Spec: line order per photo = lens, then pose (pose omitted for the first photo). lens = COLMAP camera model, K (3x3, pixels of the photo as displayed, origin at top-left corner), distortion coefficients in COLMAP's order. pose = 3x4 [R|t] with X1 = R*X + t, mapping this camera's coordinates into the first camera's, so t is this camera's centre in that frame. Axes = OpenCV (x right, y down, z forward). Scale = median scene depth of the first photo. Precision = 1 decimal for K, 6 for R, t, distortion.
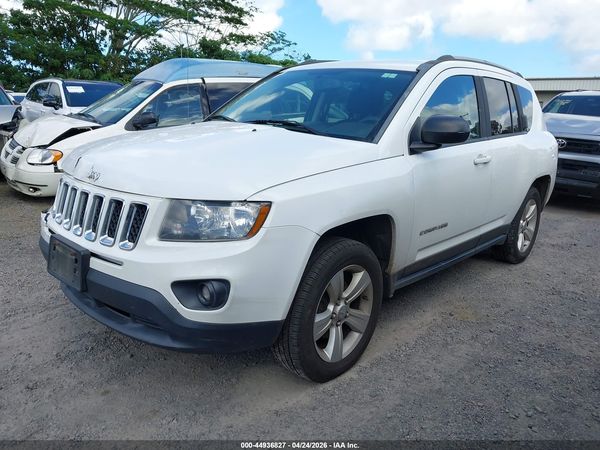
lens RADIAL K [[472.8, 0, 299.0], [0, 472.8, 227.6], [0, 0, 1]] dist [0.024661, -0.023404]
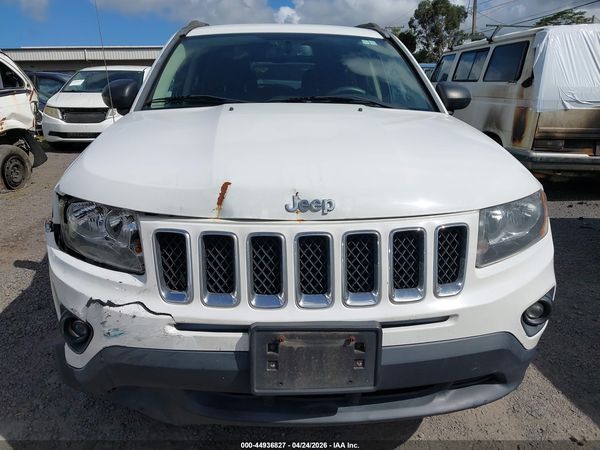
lens RADIAL K [[472.8, 0, 297.2], [0, 472.8, 228.2], [0, 0, 1]] dist [0.024661, -0.023404]
pose [[0.709444, -0.243581, 0.661330, -0.902900], [0.204541, 0.969148, 0.137535, -0.179428], [-0.674428, 0.037696, 0.737378, 0.606255]]
